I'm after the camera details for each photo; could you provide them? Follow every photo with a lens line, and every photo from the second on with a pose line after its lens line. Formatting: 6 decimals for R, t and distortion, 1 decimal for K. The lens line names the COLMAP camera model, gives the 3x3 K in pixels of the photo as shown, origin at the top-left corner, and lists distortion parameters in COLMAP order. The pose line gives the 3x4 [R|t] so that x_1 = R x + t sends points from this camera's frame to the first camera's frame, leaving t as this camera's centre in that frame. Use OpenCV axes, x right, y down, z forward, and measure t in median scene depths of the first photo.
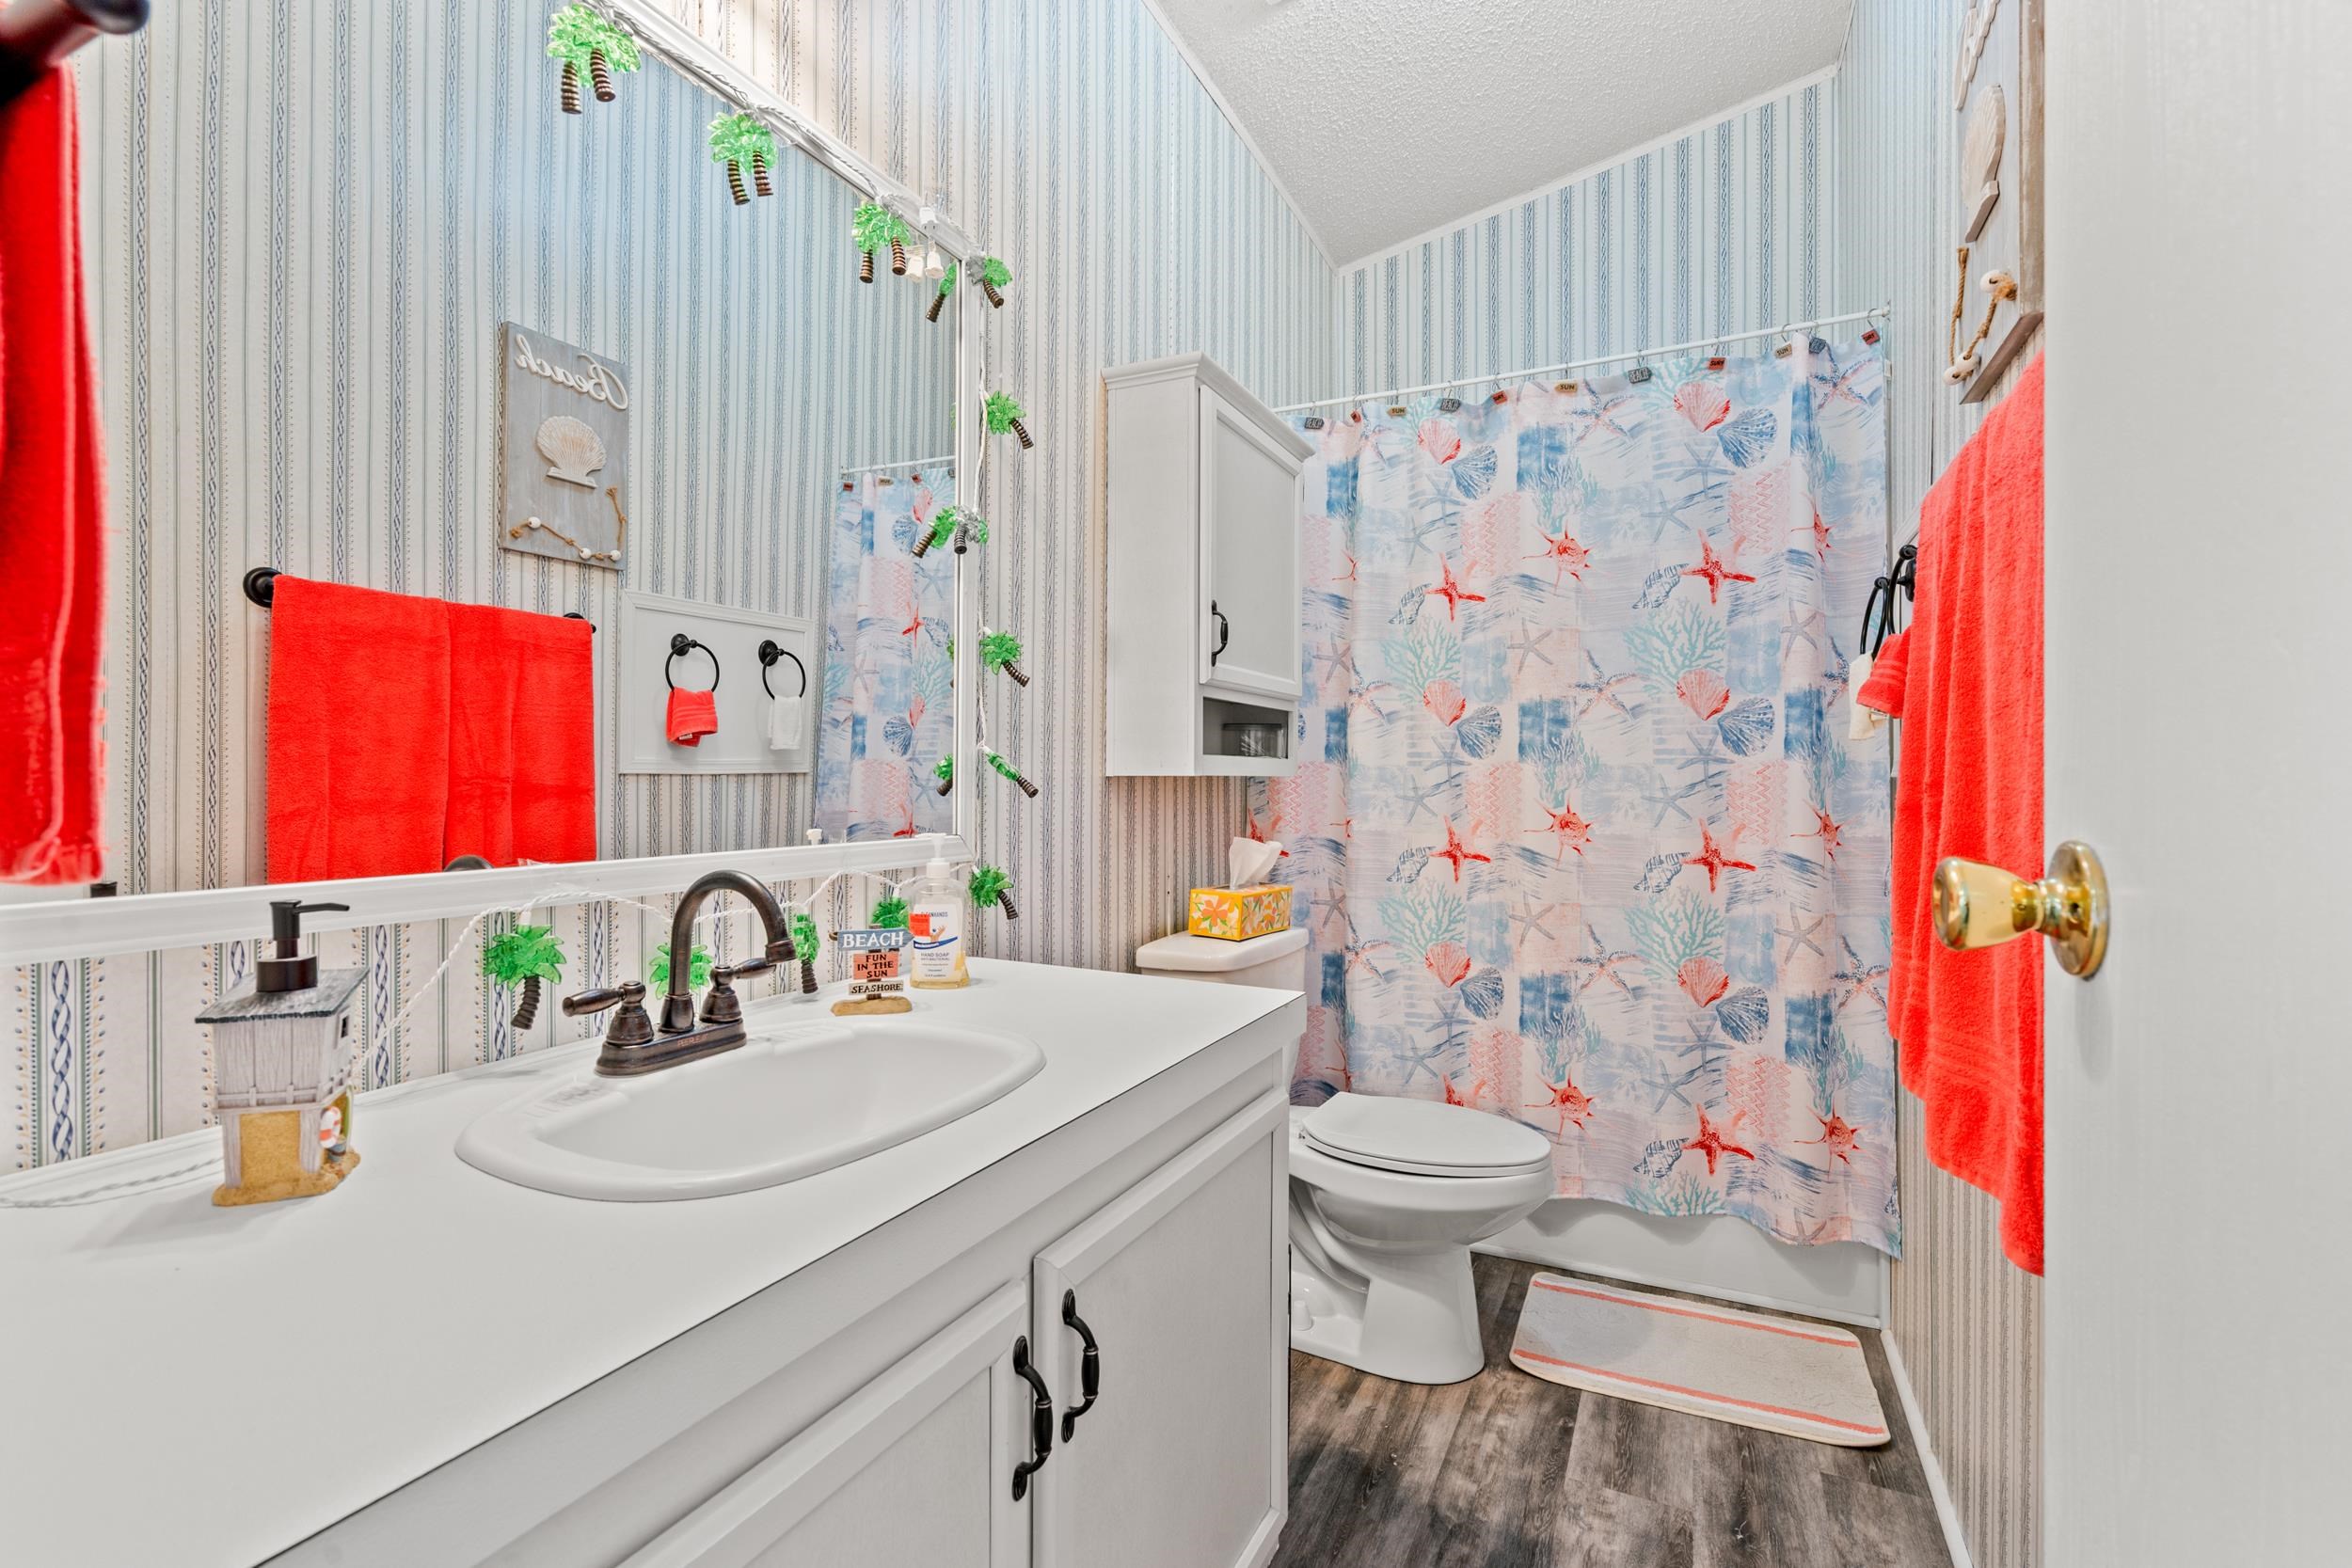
lens RADIAL K [[1066.5, 0, 1179.7], [0, 1066.5, 789.9], [0, 0, 1]] dist [0.001356, 0.001684]
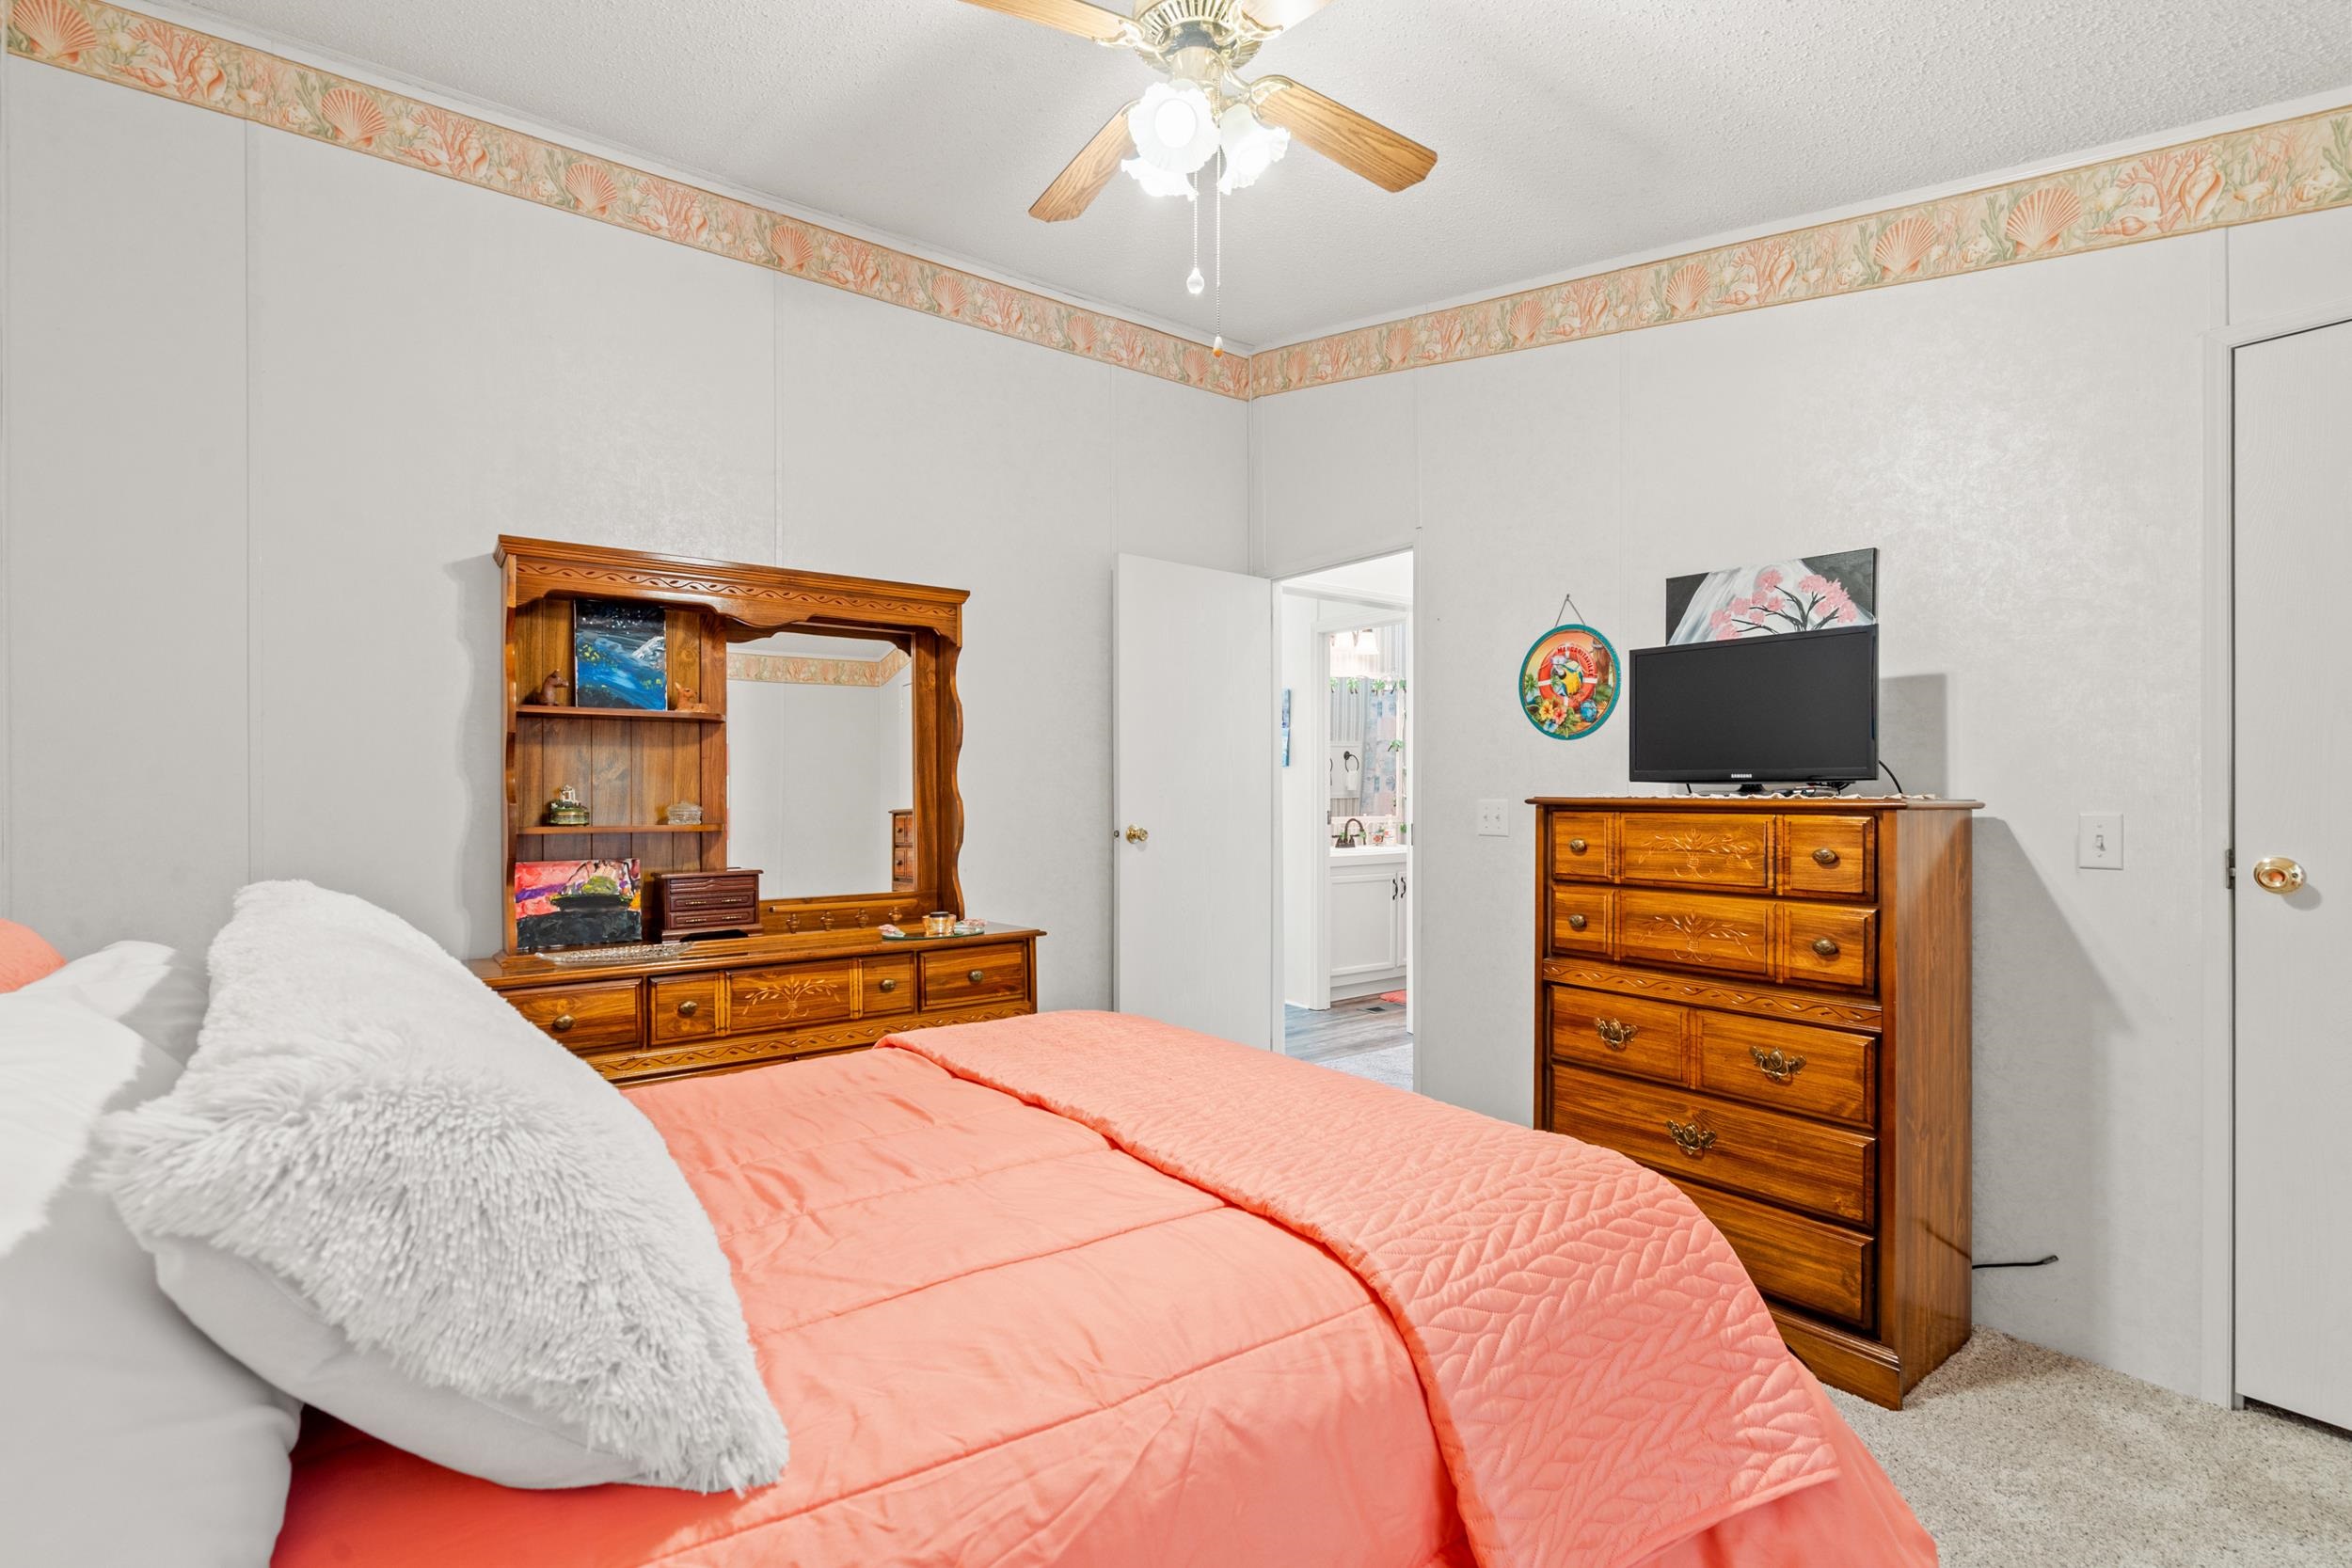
lens RADIAL K [[1066.5, 0, 1179.7], [0, 1066.5, 789.9], [0, 0, 1]] dist [0.001356, 0.001684]
pose [[0.884524, 0.000980, -0.466493, 0.556664], [-0.002275, 0.999995, -0.002213, -0.027429], [0.466488, 0.003019, 0.884522, -1.748292]]
